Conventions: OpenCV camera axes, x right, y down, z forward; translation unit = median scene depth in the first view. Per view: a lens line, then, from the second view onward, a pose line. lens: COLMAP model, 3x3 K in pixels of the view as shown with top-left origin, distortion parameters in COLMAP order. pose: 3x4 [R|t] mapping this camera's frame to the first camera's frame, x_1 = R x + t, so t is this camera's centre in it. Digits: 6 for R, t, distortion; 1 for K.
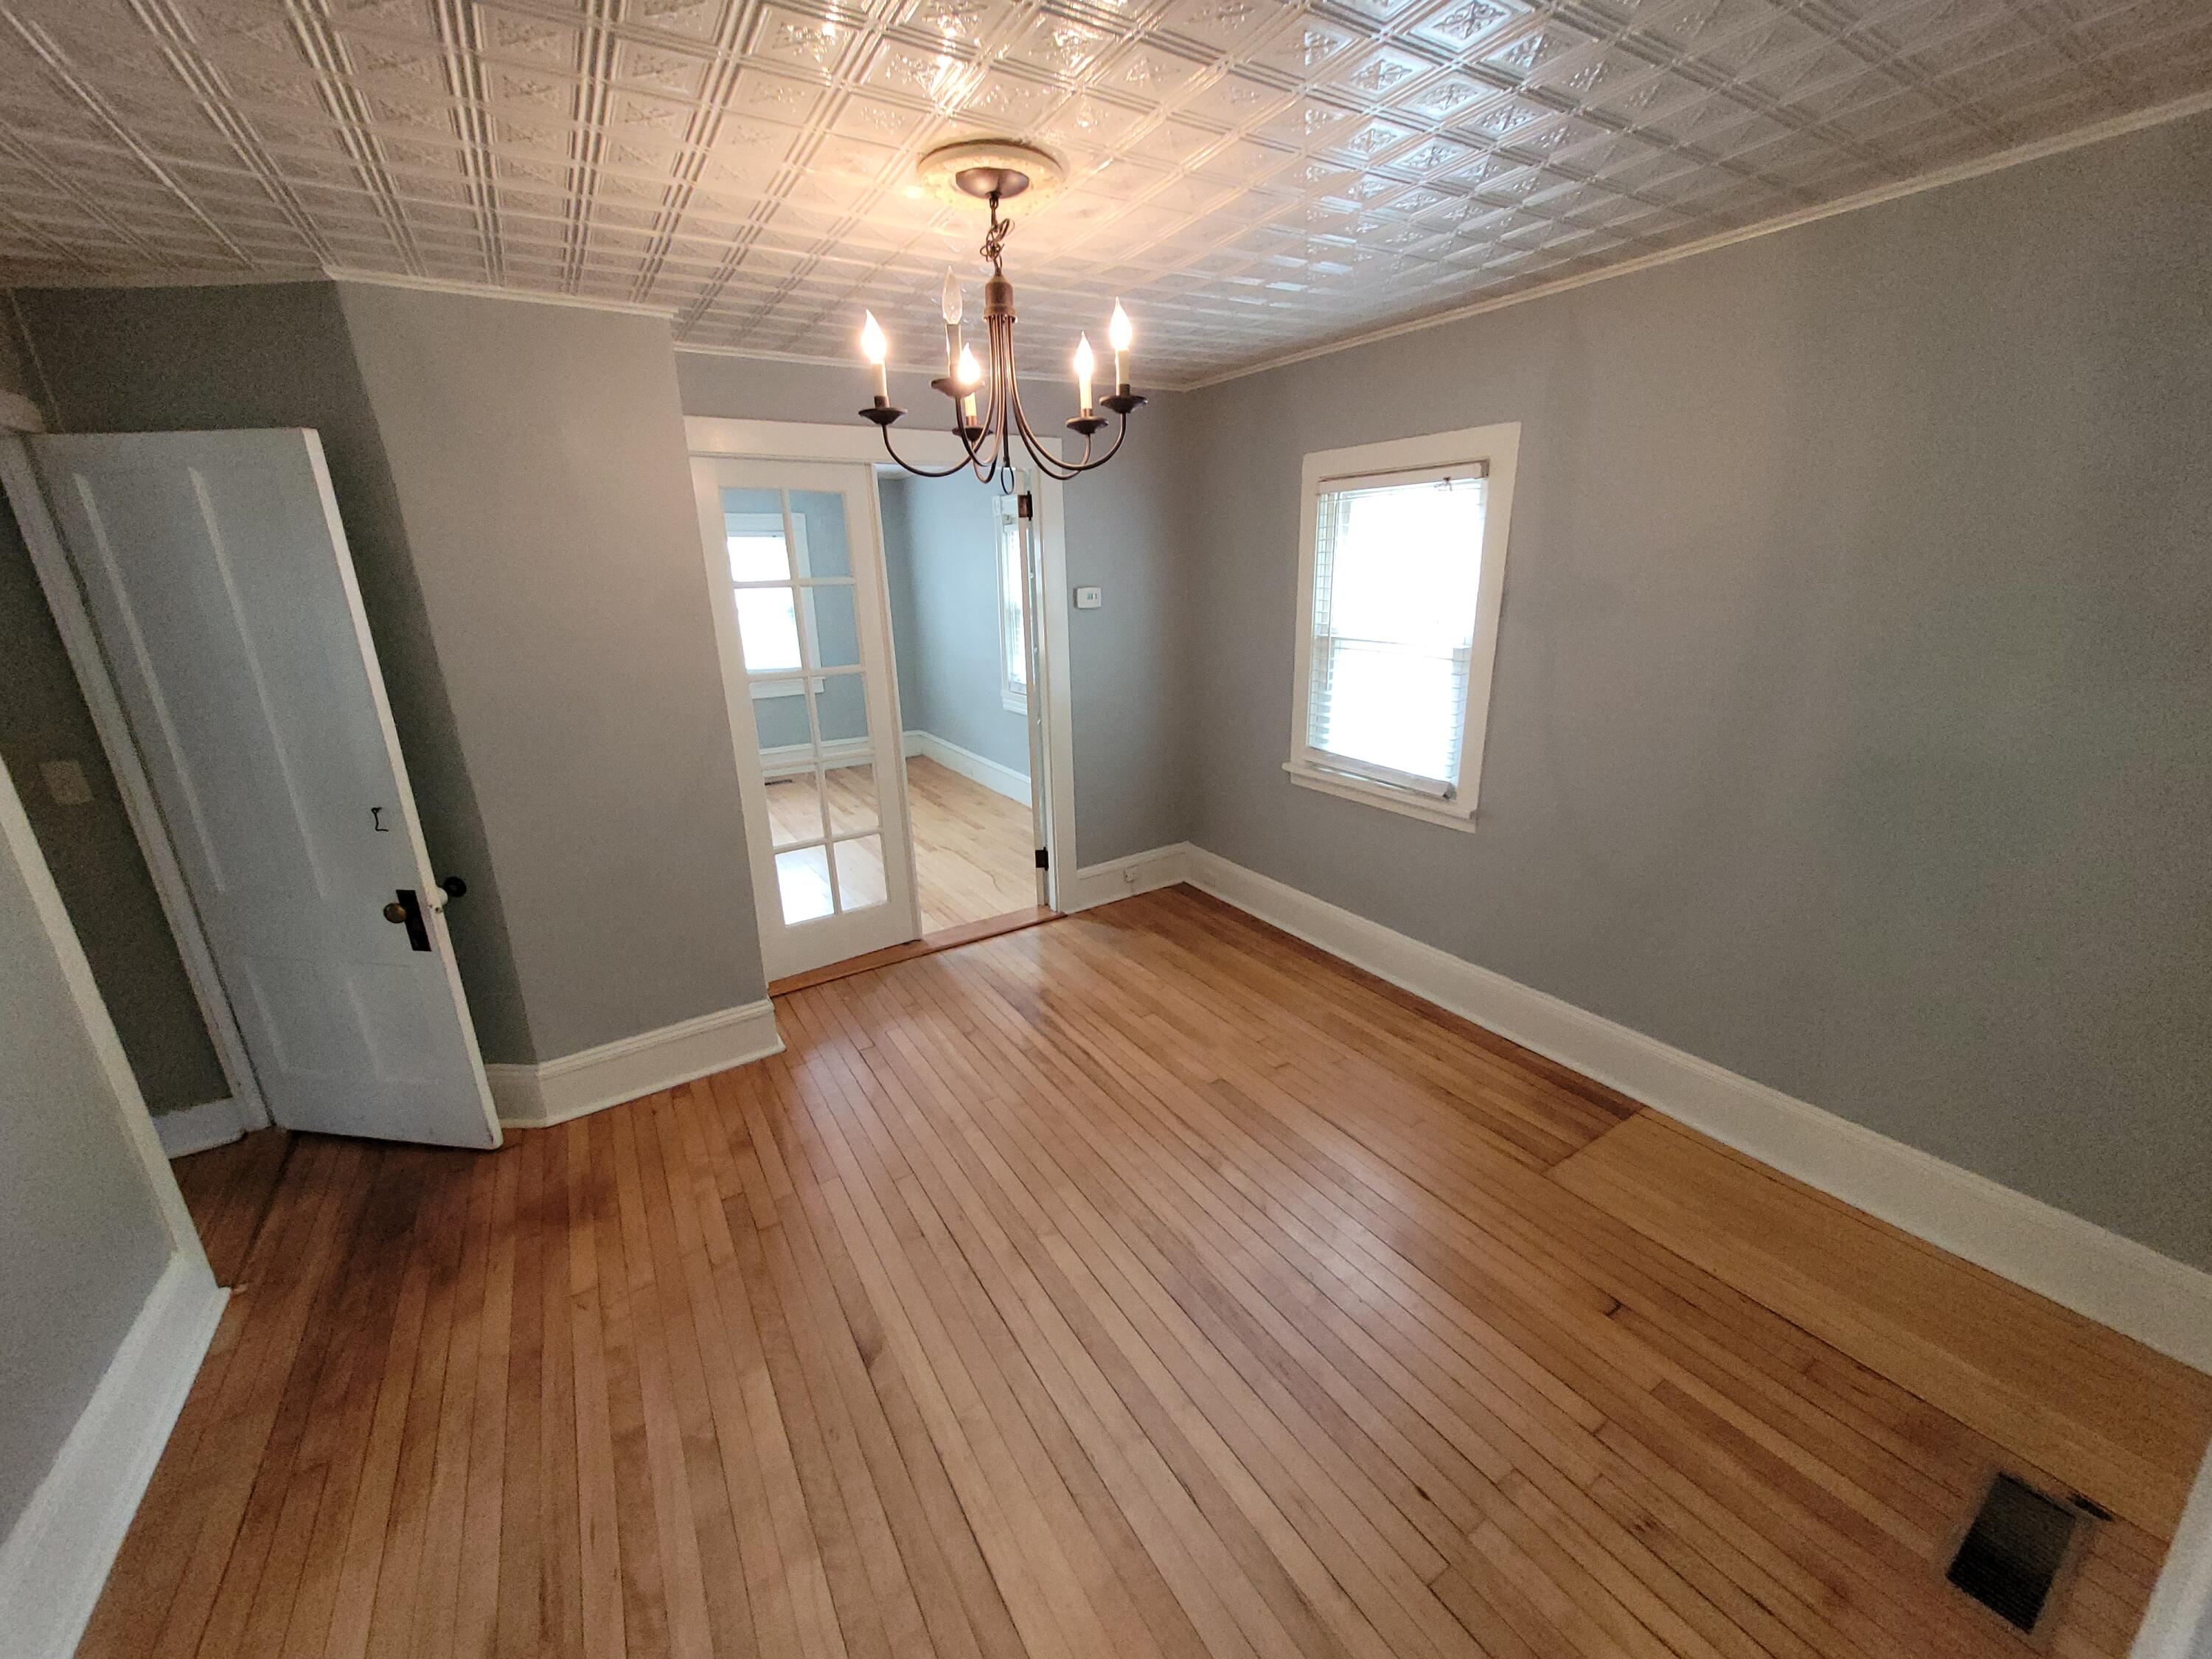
lens RADIAL K [[861.7, 0, 1106.0], [0, 861.7, 829.5], [0, 0, 1]] dist [-0.001063, -0.000368]
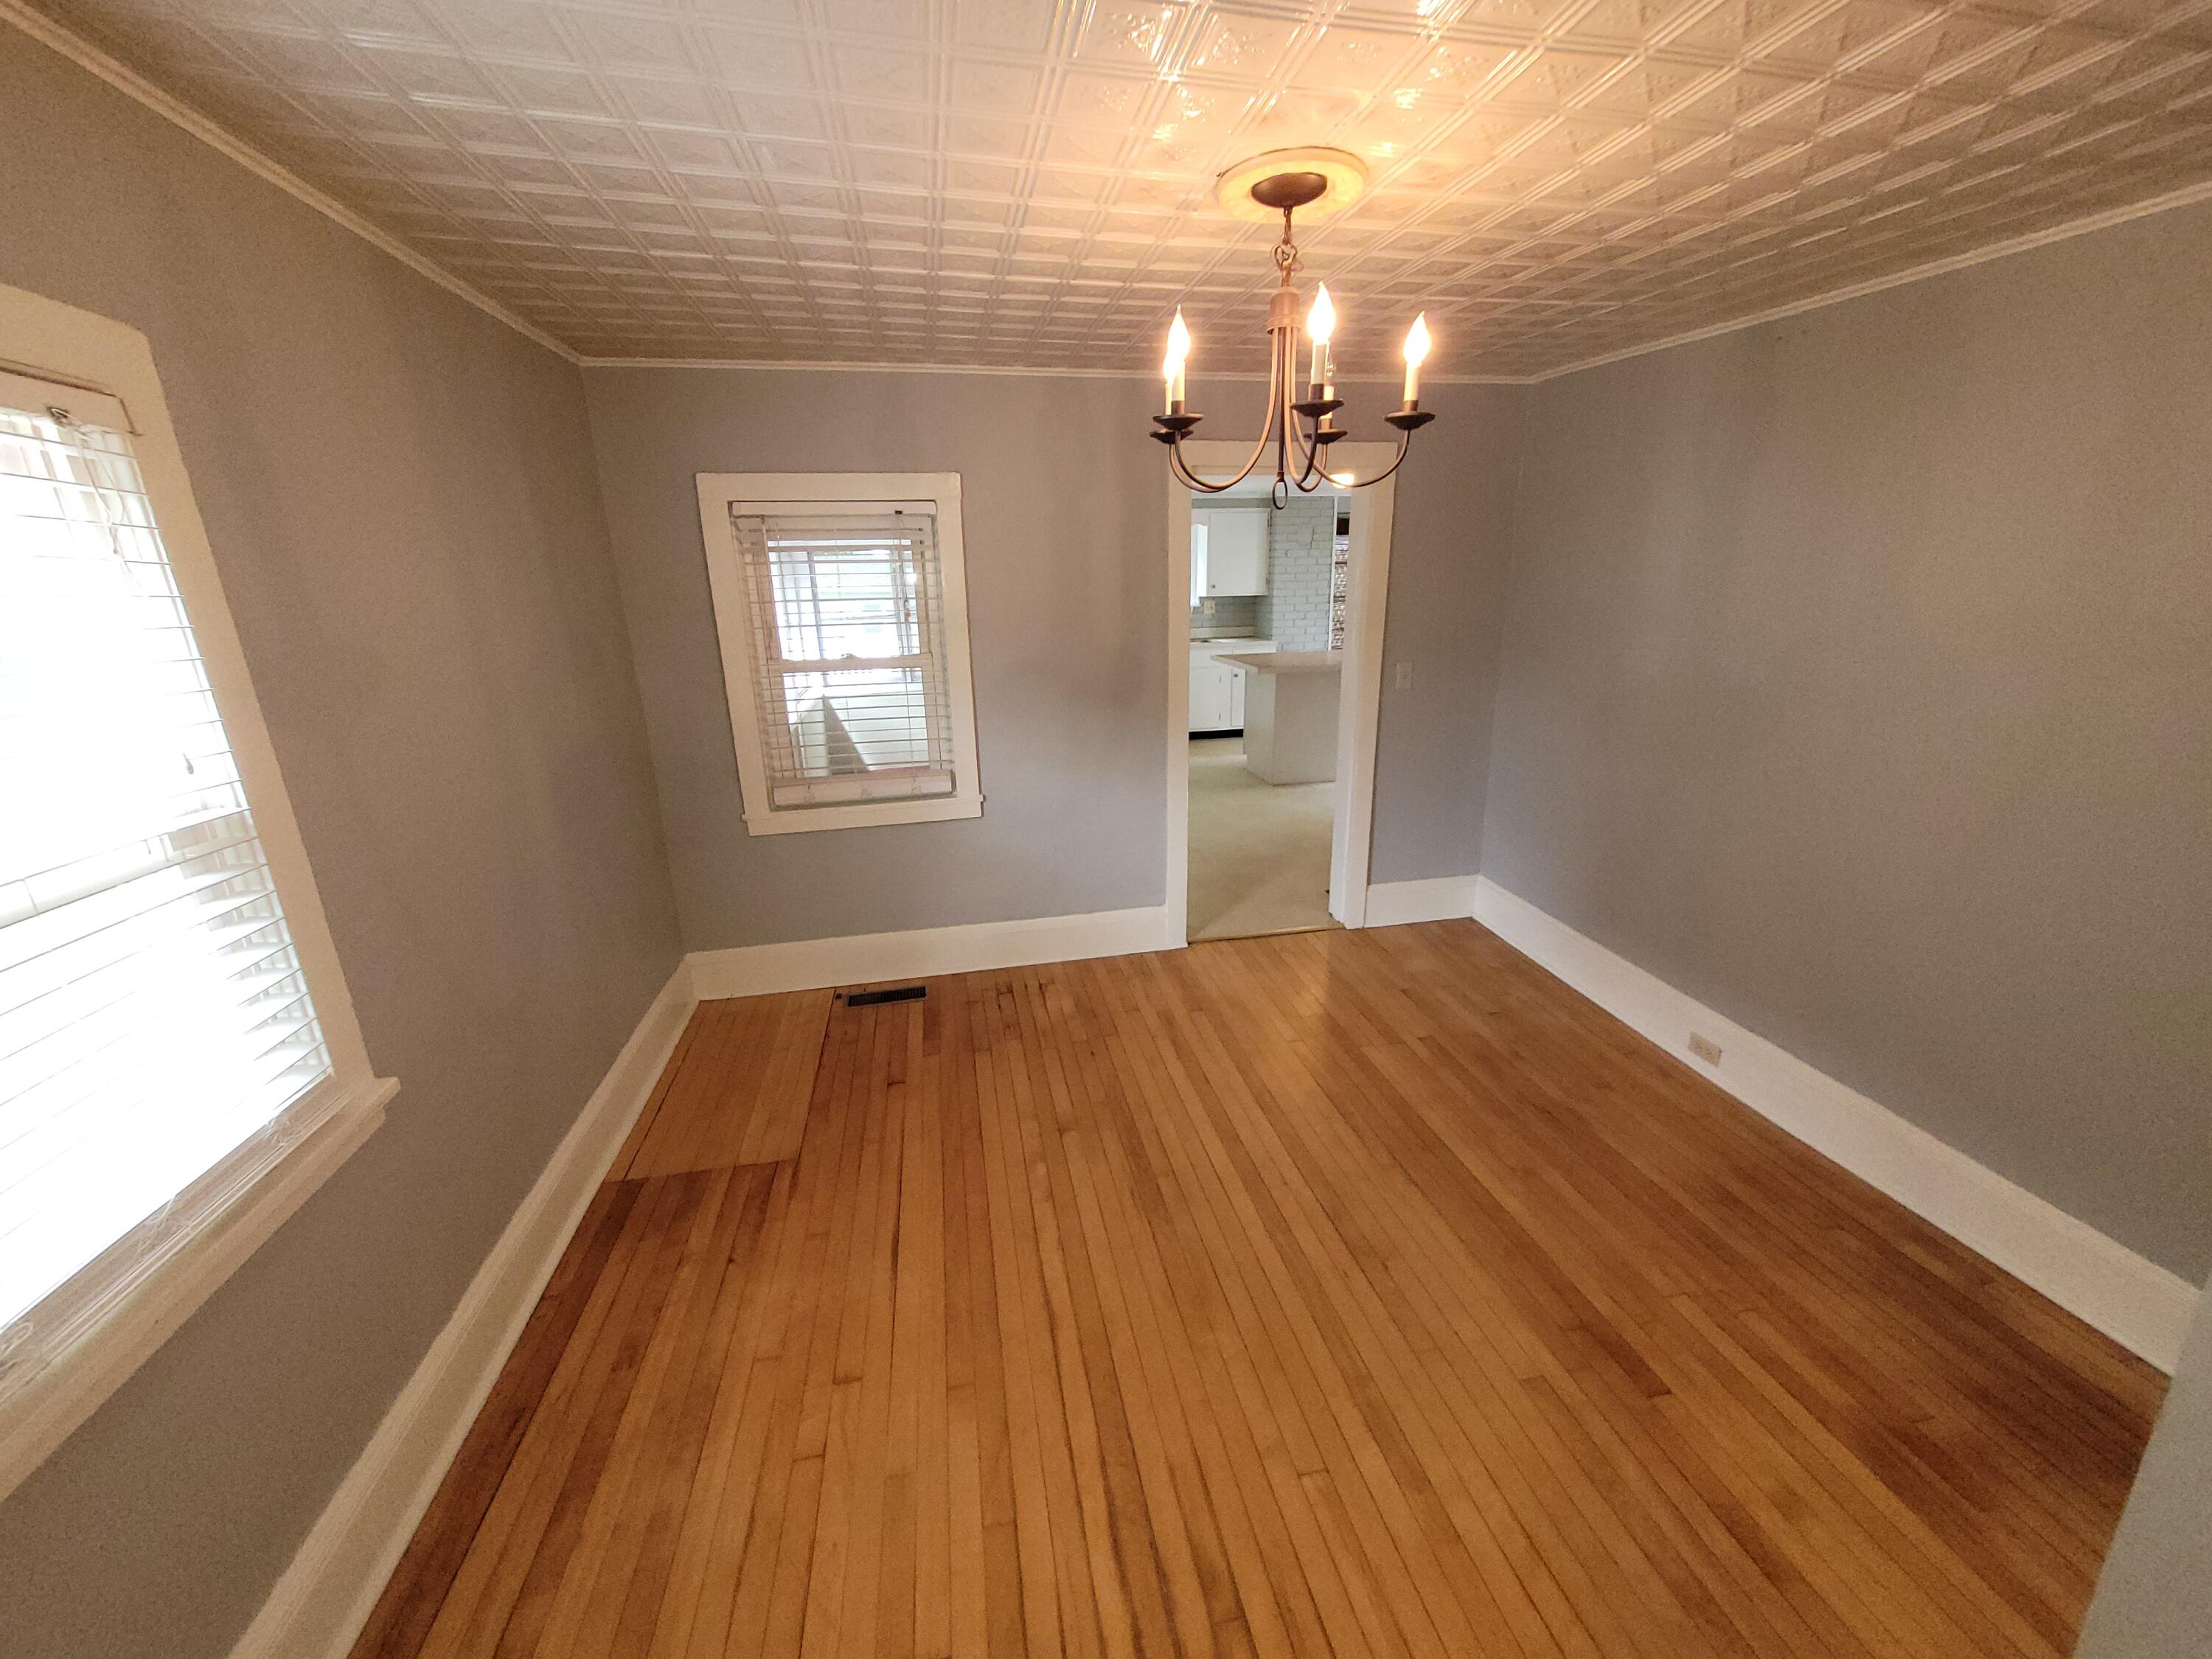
lens RADIAL K [[861.7, 0, 1106.0], [0, 861.7, 829.5], [0, 0, 1]] dist [-0.001063, -0.000368]
pose [[-0.934078, -0.061122, 0.351800, -0.198432], [0.144127, 0.836875, 0.528079, -0.429296], [-0.326690, 0.543970, -0.772897, 1.370250]]
